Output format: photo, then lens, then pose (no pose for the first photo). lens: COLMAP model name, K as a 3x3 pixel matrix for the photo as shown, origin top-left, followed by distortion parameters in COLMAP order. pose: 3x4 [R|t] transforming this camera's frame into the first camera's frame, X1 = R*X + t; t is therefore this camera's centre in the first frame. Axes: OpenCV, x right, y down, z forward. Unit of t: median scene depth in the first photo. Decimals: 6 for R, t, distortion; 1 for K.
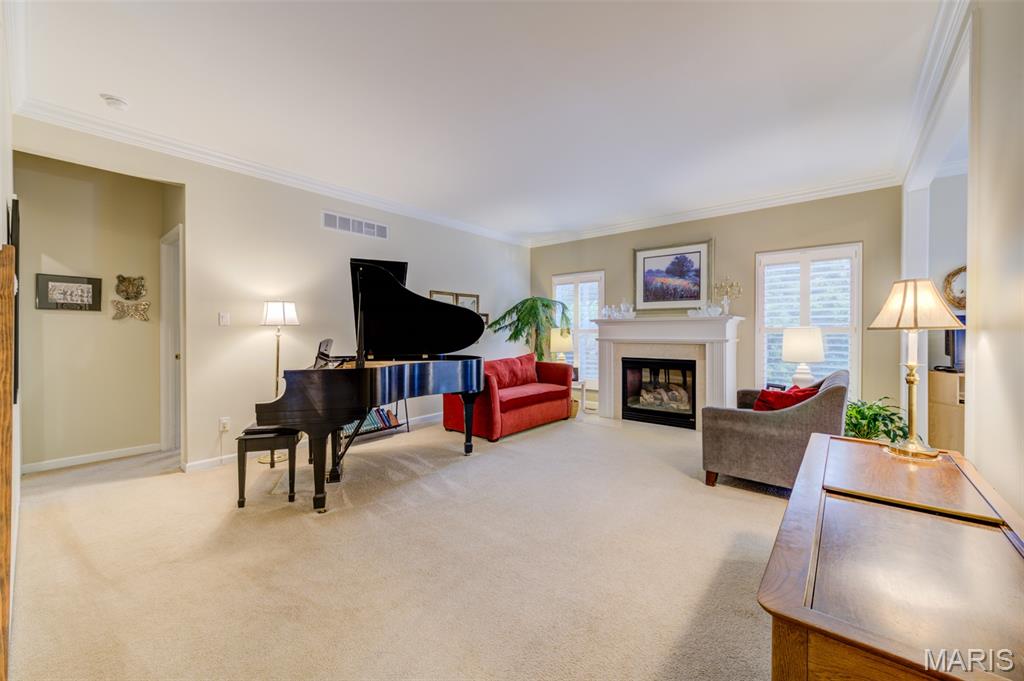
lens RADIAL K [[400.5, 0, 514.4], [0, 400.5, 334.7], [0, 0, 1]] dist [0.000492, -0.000589]
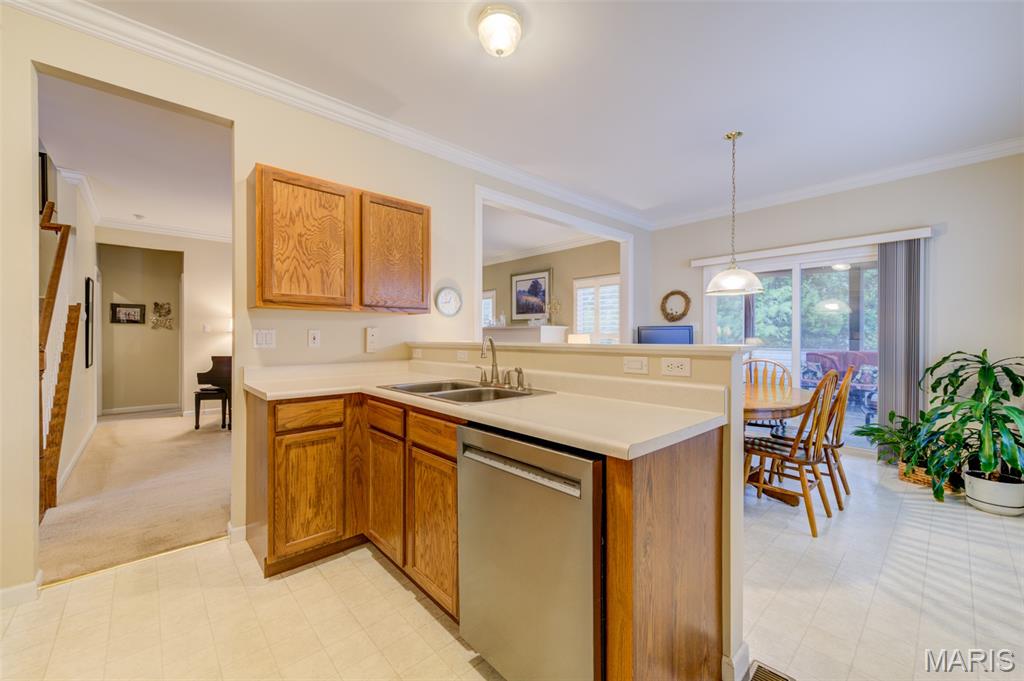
lens RADIAL K [[400.5, 0, 516.0], [0, 400.5, 338.1], [0, 0, 1]] dist [0.000492, -0.000589]
pose [[0.990607, 0.004065, -0.136677, 0.522095], [-0.004375, 0.999988, -0.001968, -0.000359], [0.136667, 0.002548, 0.990614, -0.326257]]
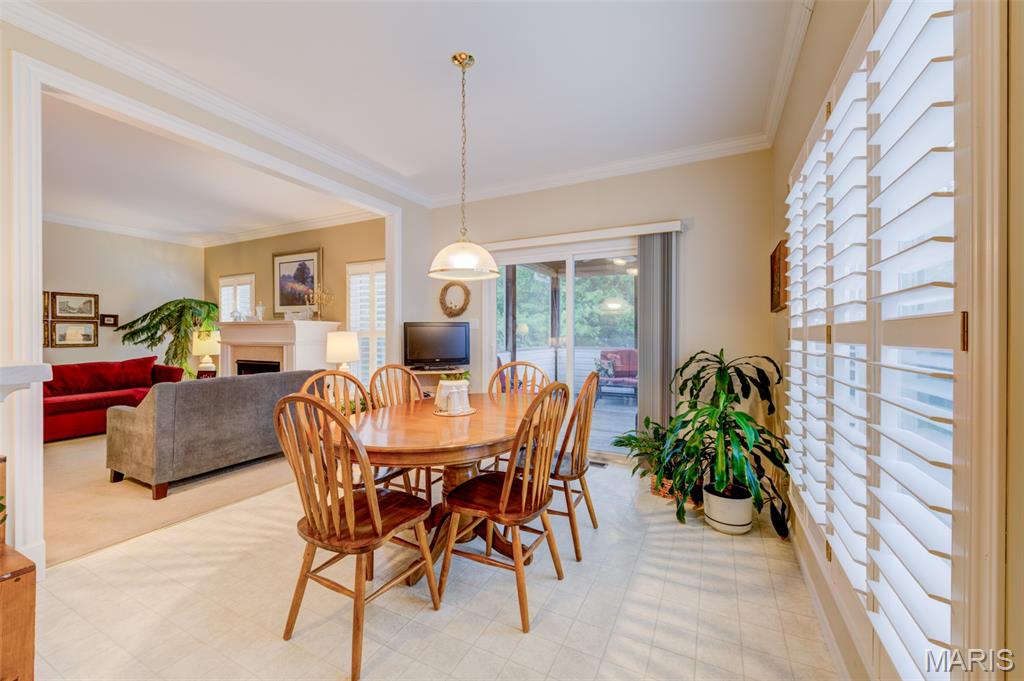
lens RADIAL K [[400.5, 0, 513.2], [0, 400.5, 335.1], [0, 0, 1]] dist [0.000492, -0.000589]
pose [[0.975029, 0.005304, 0.222015, 0.704639], [-0.003893, 0.999969, -0.006792, -0.002147], [-0.222045, 0.005758, 0.975020, -0.141848]]
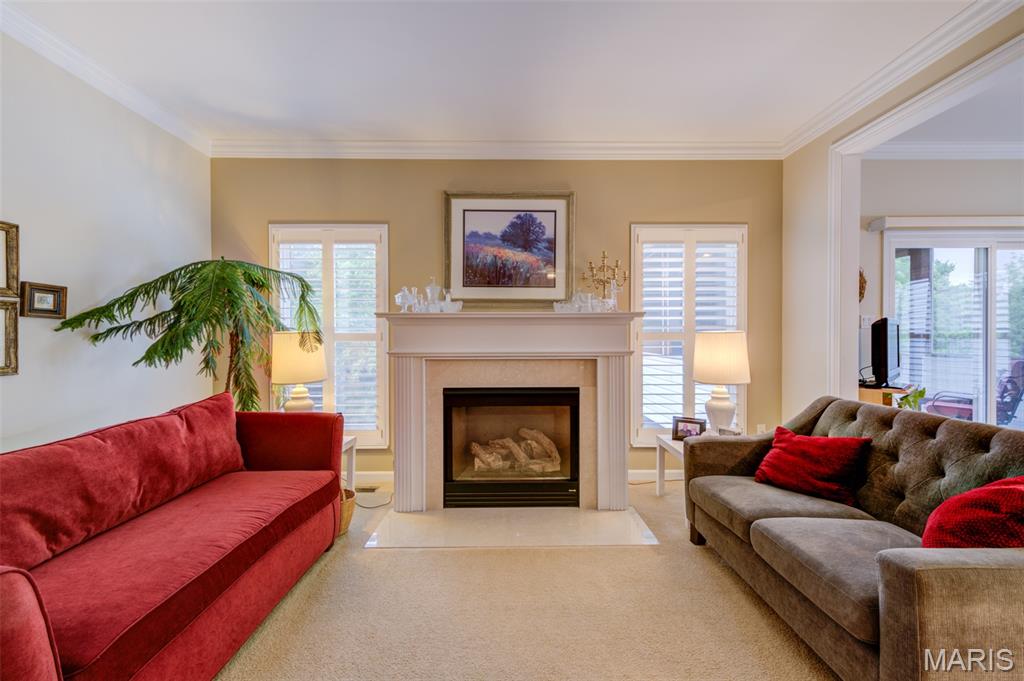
lens RADIAL K [[400.5, 0, 516.7], [0, 400.5, 341.3], [0, 0, 1]] dist [0.000492, -0.000589]
pose [[0.756378, -0.004037, 0.654122, 0.004435], [0.006746, 0.999976, -0.001629, -0.001765], [-0.654100, 0.005645, 0.756387, 0.533726]]
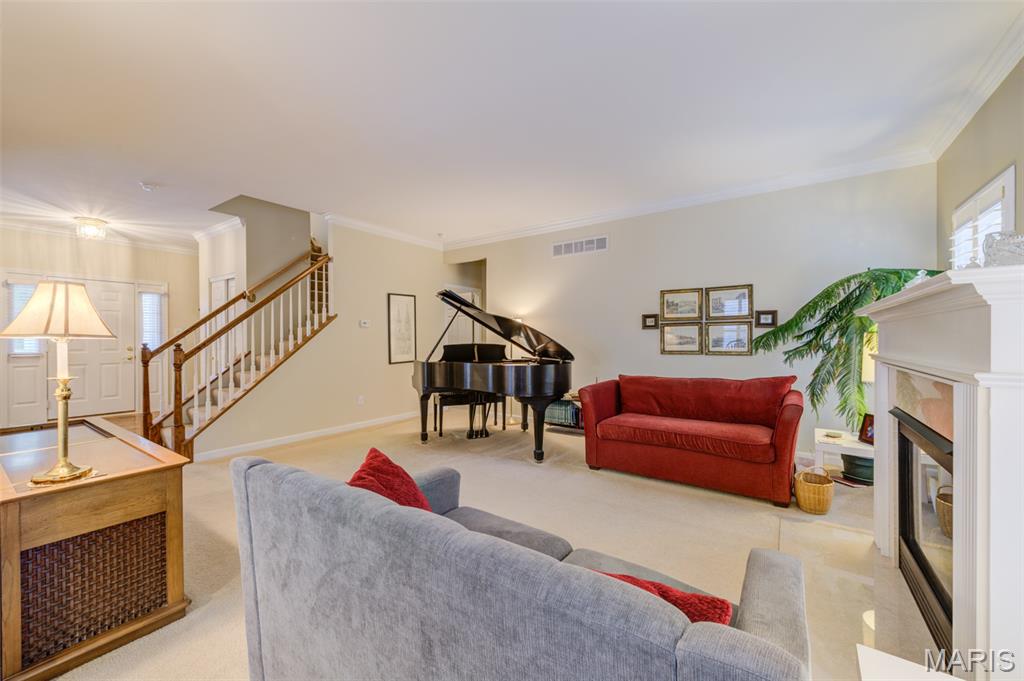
lens RADIAL K [[400.5, 0, 516.8], [0, 400.5, 341.5], [0, 0, 1]] dist [0.000492, -0.000589]
pose [[0.081711, 0.005911, -0.996638, 0.598477], [-0.004113, 0.999976, 0.005593, -0.004207], [0.996648, 0.003642, 0.081734, 0.592733]]
